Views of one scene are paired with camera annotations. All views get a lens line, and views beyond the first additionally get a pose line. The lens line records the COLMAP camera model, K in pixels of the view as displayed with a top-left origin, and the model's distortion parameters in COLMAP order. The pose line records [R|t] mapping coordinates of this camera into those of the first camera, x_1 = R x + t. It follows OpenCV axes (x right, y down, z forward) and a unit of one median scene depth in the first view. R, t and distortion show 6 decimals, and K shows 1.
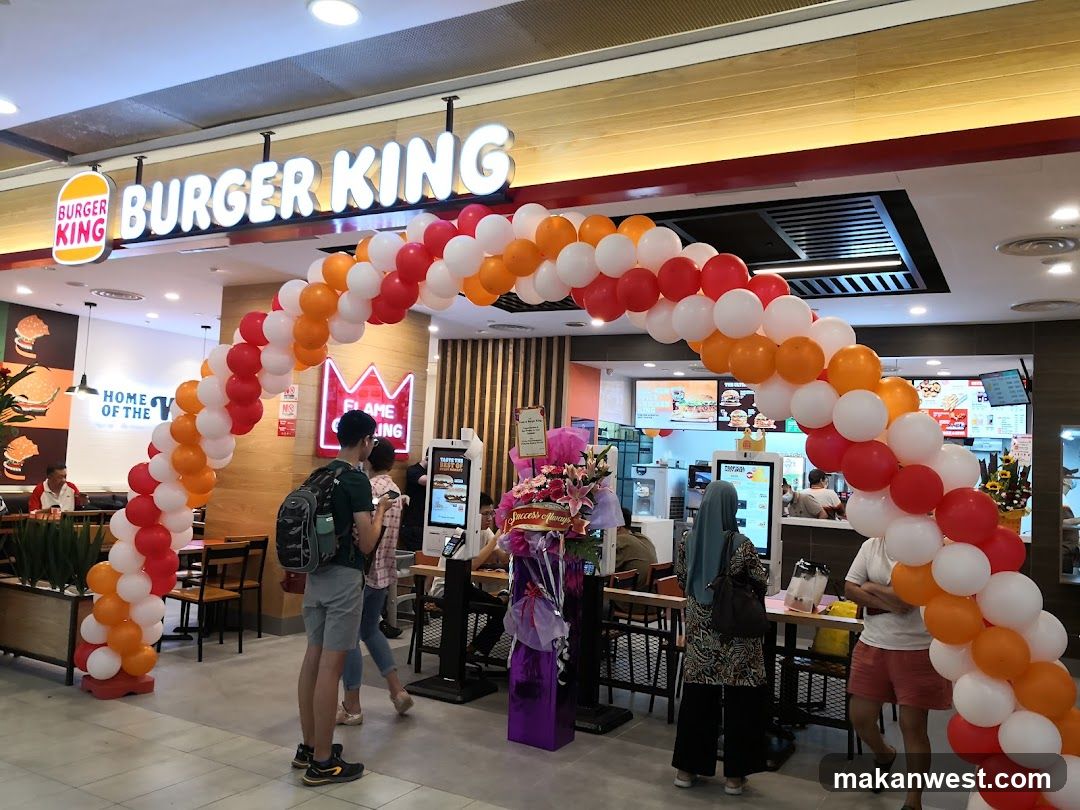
lens RADIAL K [[873.9, 0, 543.3], [0, 873.9, 396.3], [0, 0, 1]] dist [-0.009964, -0.003424]
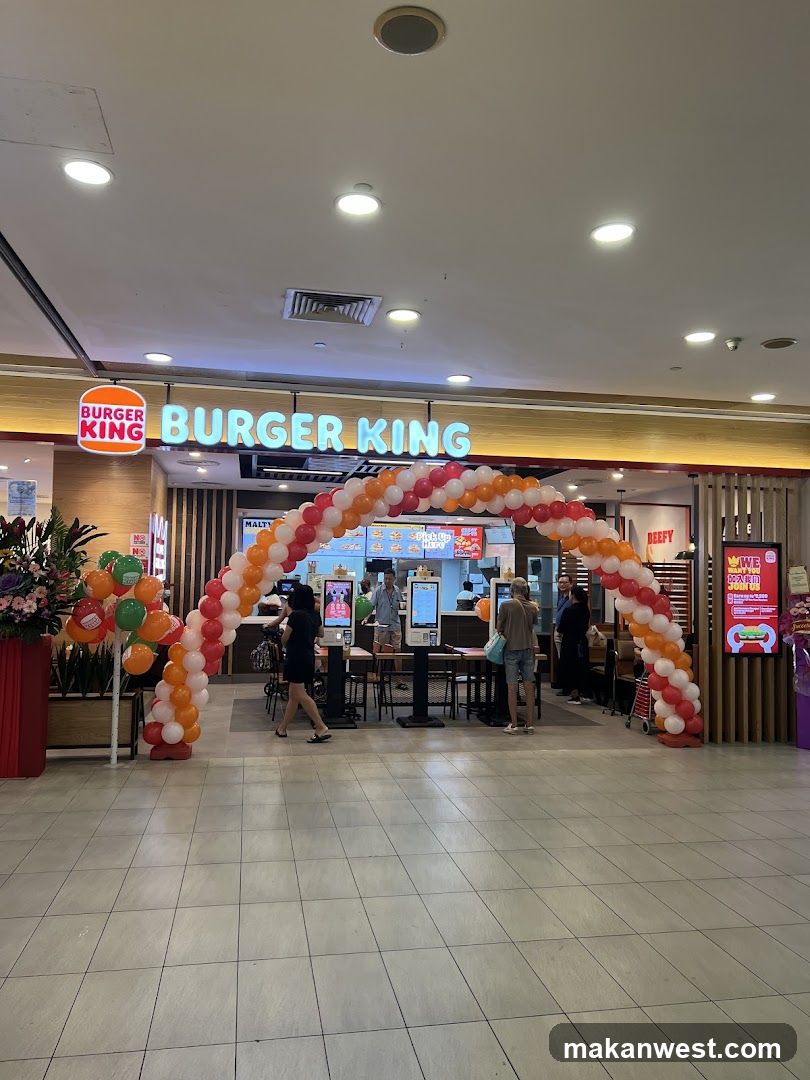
lens RADIAL K [[812.1, 0, 406.9], [0, 812.1, 545.0], [0, 0, 1]] dist [0.023672, -0.008681]
pose [[0.766816, -0.007659, 0.641821, -1.009367], [-0.028323, 0.998551, 0.045755, -0.083575], [-0.641241, -0.053264, 0.765489, -0.269703]]
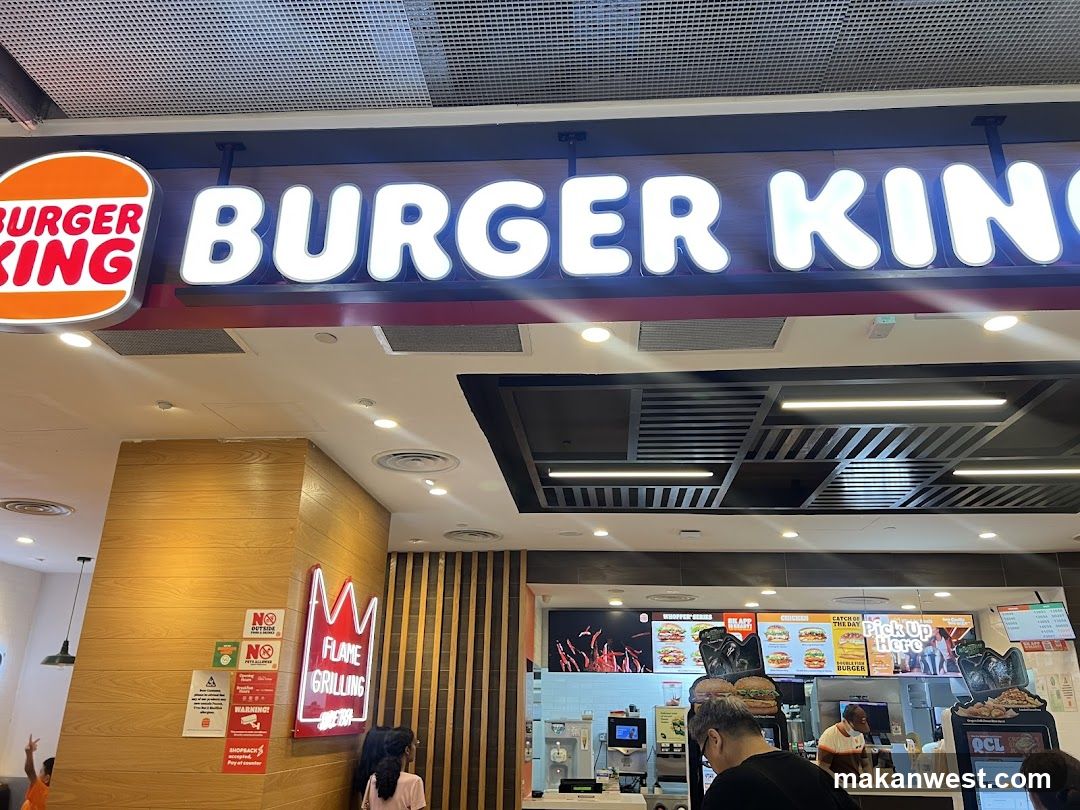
lens RADIAL K [[812.1, 0, 542.4], [0, 812.1, 395.3], [0, 0, 1]] dist [0.023672, -0.008681]
pose [[0.907553, 0.117751, 0.403092, -0.469071], [-0.000634, 0.960266, -0.279085, 0.002462], [-0.419938, 0.253029, 0.871567, 0.534654]]
